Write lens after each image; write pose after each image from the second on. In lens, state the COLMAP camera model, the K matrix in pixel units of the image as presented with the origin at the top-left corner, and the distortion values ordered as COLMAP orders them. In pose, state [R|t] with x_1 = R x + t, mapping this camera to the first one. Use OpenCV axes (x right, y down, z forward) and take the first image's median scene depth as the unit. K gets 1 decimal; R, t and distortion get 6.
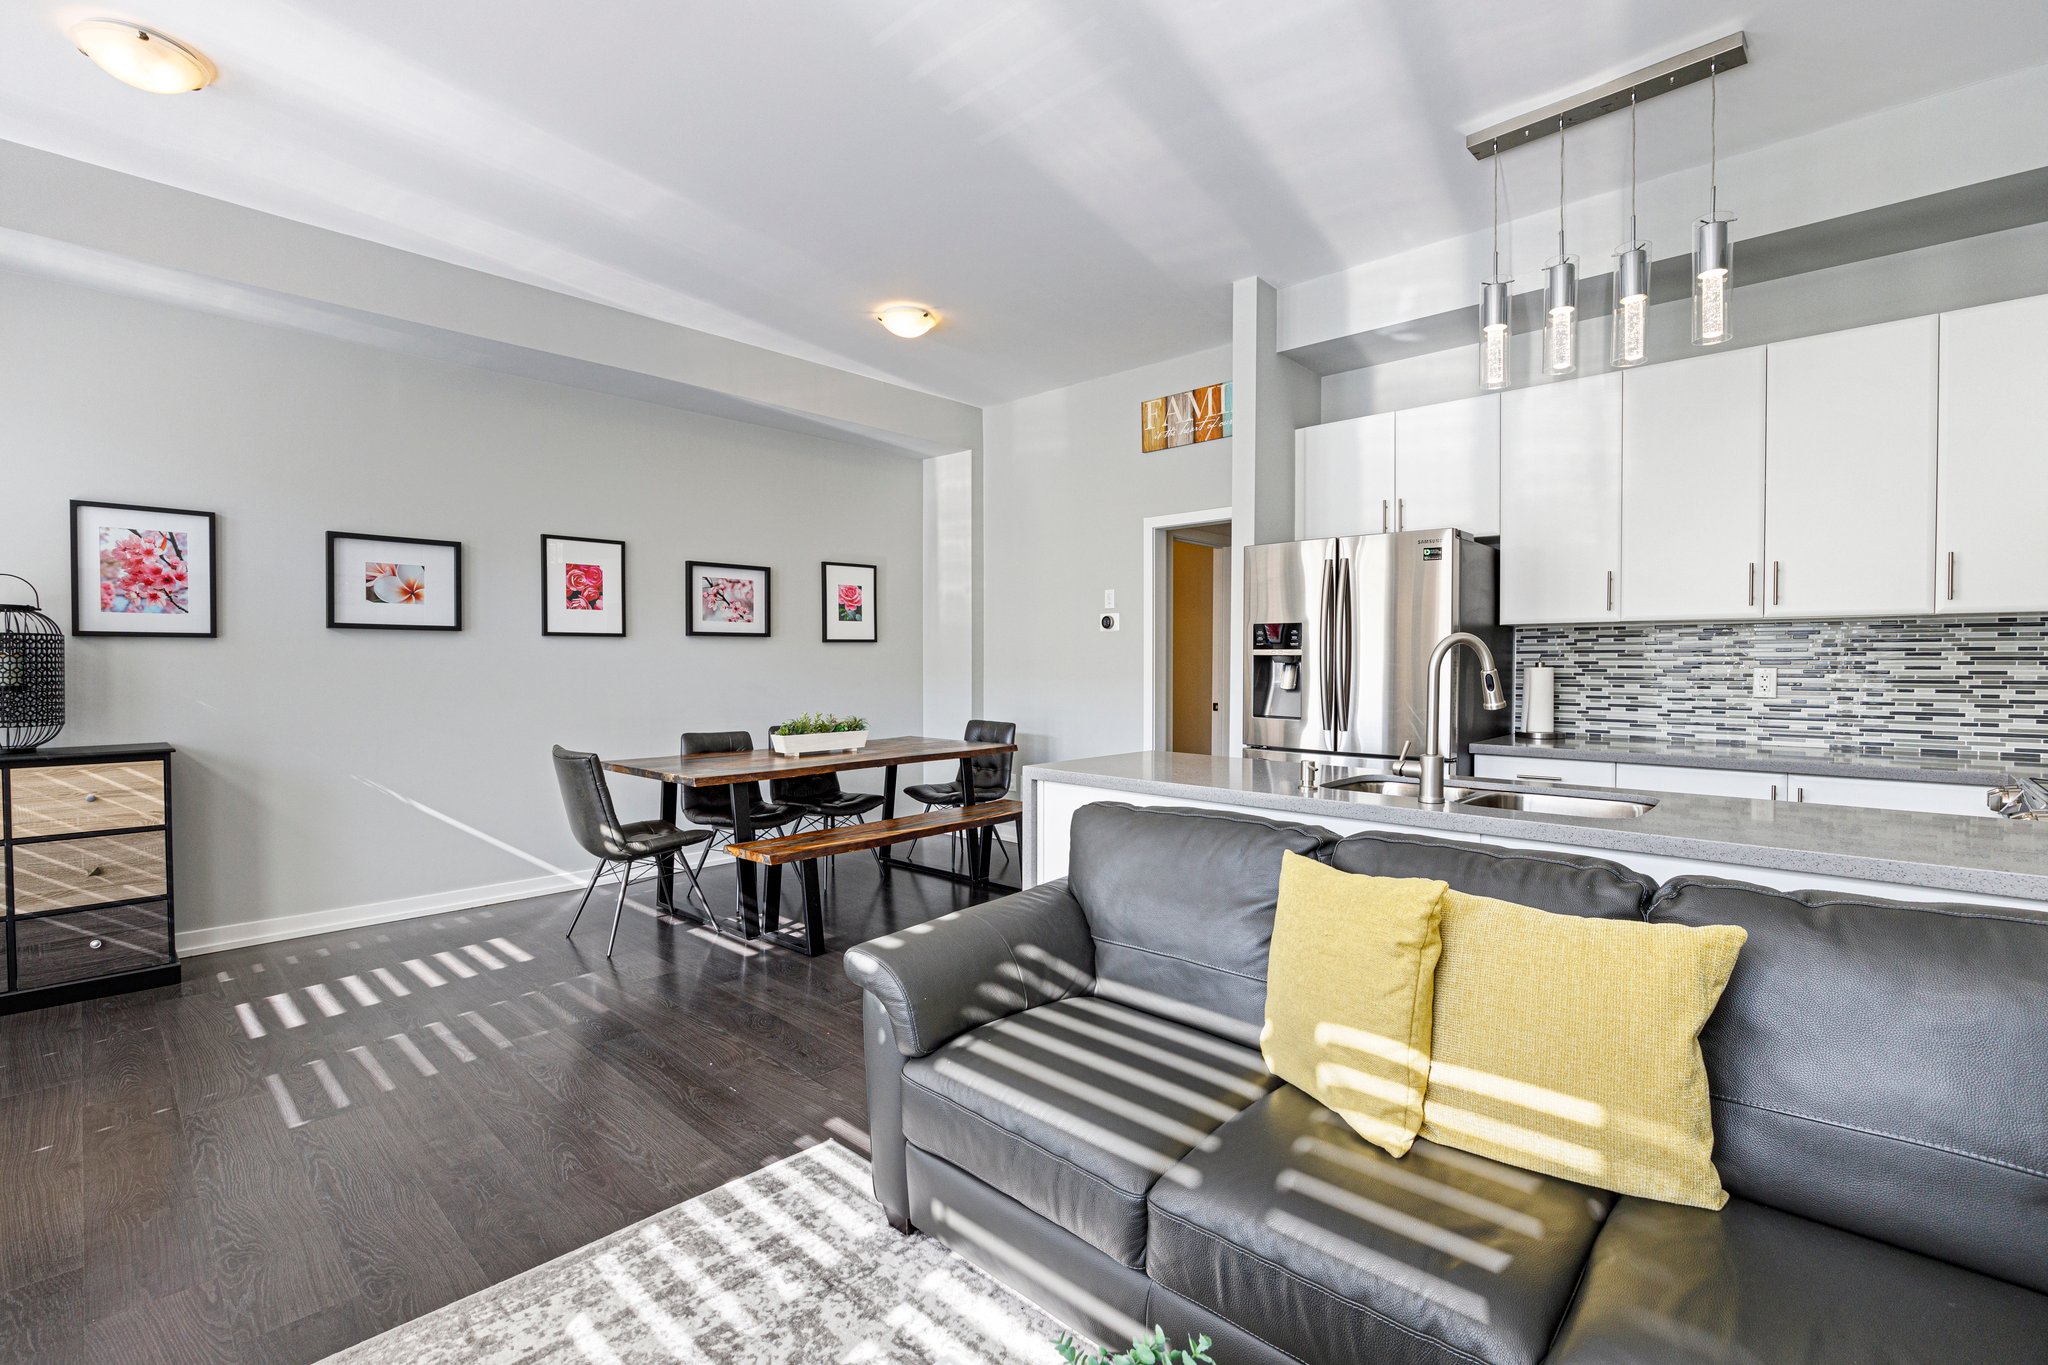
lens RADIAL K [[892.2, 0, 1011.1], [0, 892.2, 680.1], [0, 0, 1]] dist [-0.009420, 0.003784]
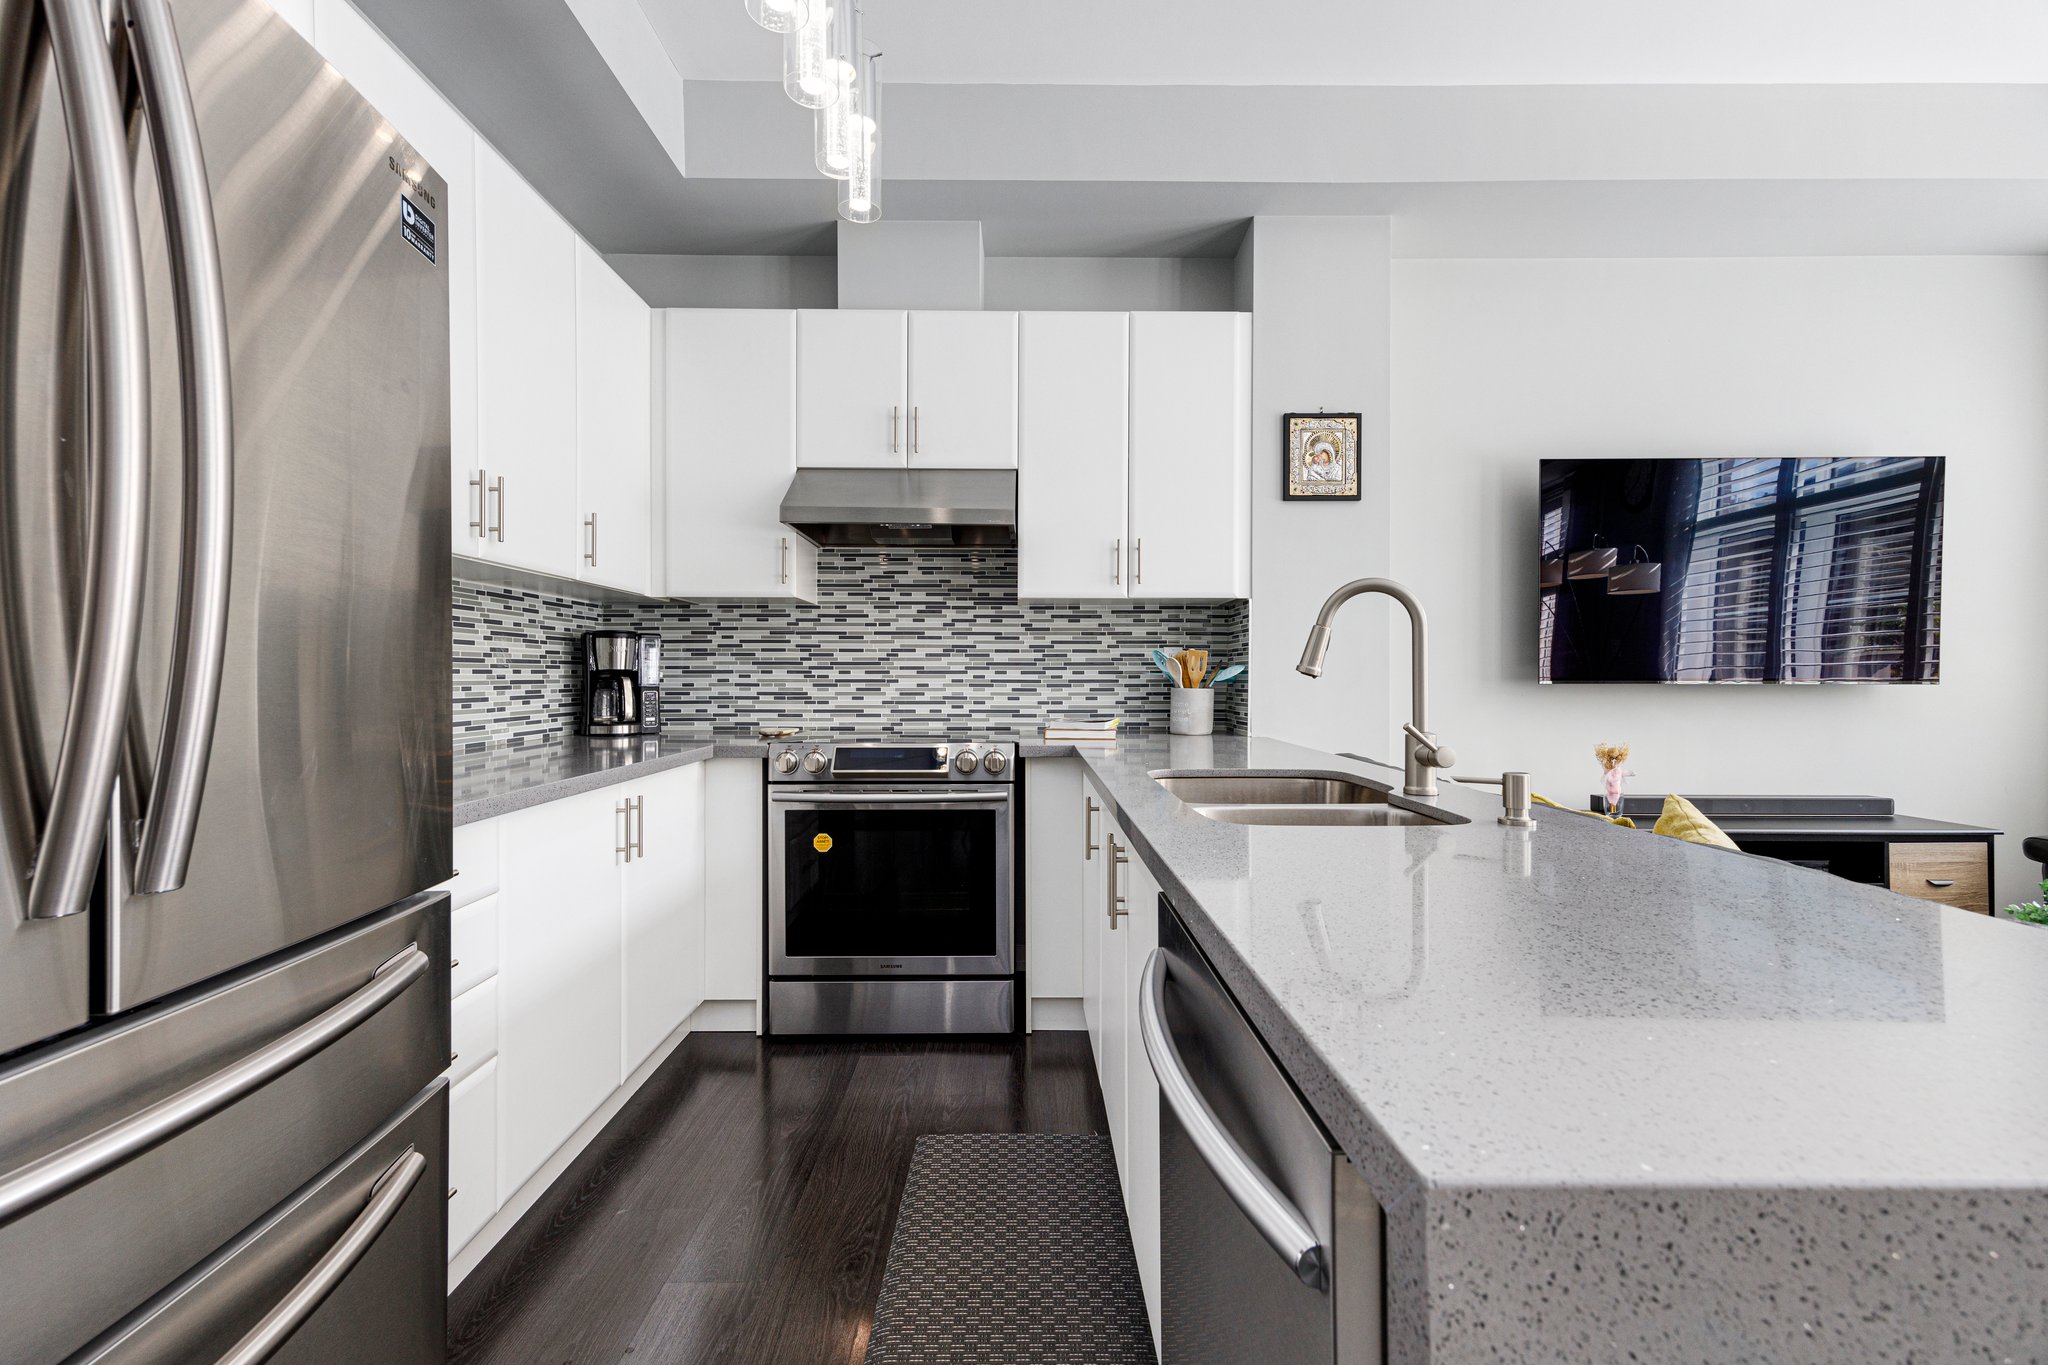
lens RADIAL K [[863.1, 0, 1004.9], [0, 863.1, 682.3], [0, 0, 1]] dist [0.006538, 0.000581]
pose [[-0.688646, -0.006315, 0.725071, 0.094908], [0.015258, 0.999614, 0.023198, 0.009541], [-0.724938, 0.027039, -0.688284, 1.042597]]
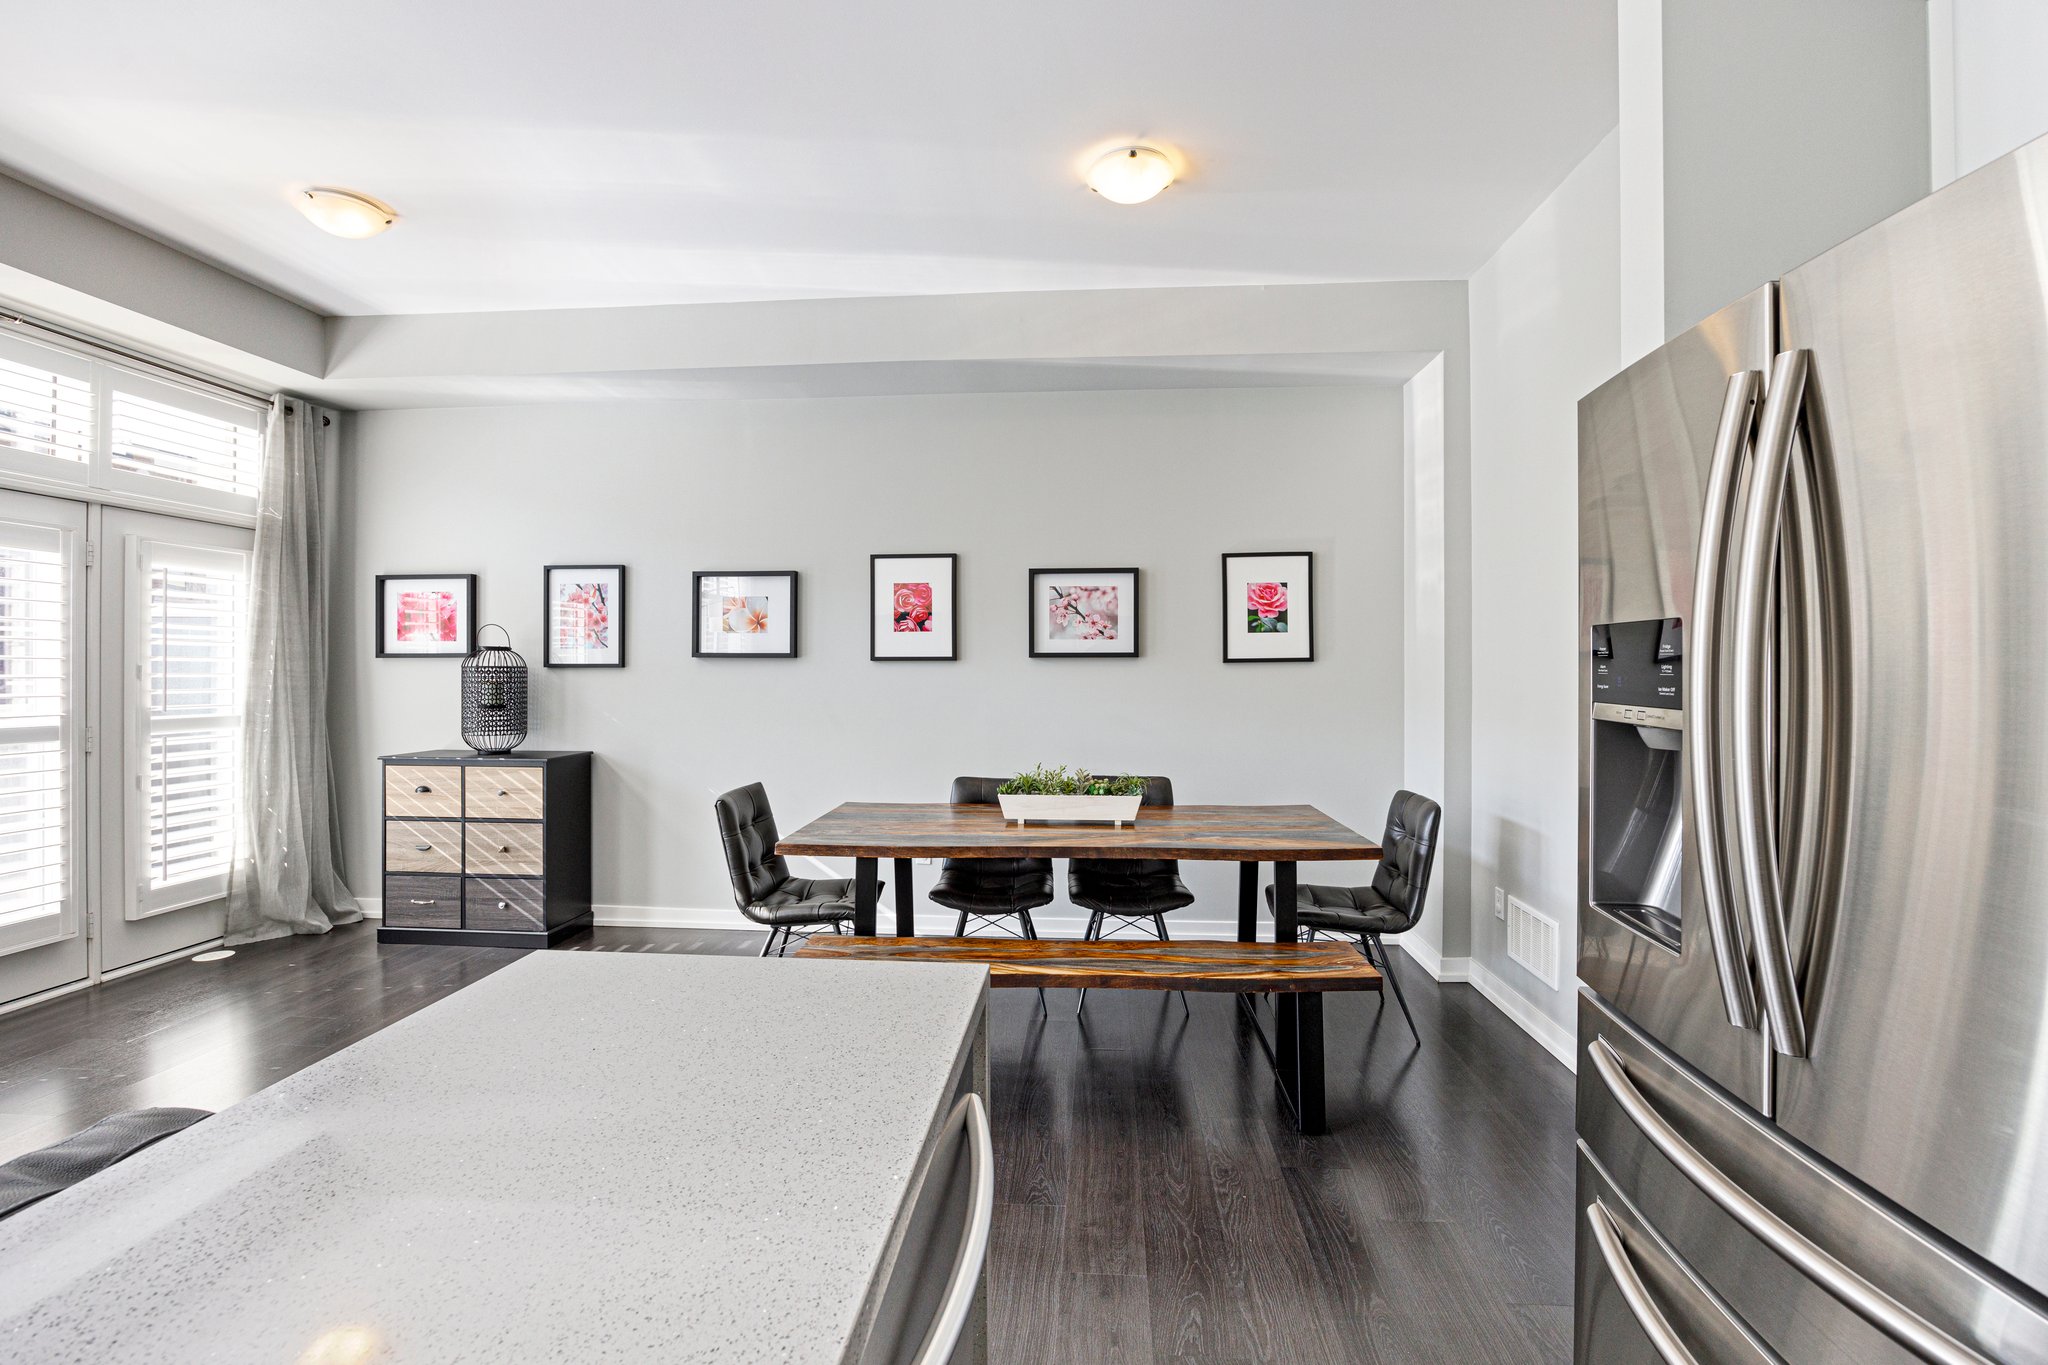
lens RADIAL K [[890.9, 0, 1043.6], [0, 890.9, 663.8], [0, 0, 1]] dist [-0.024671, 0.000456]
pose [[0.646229, -0.002720, -0.763139, 0.432488], [-0.017257, 0.999686, -0.018176, -0.043423], [0.762948, 0.024915, 0.645979, 0.701714]]
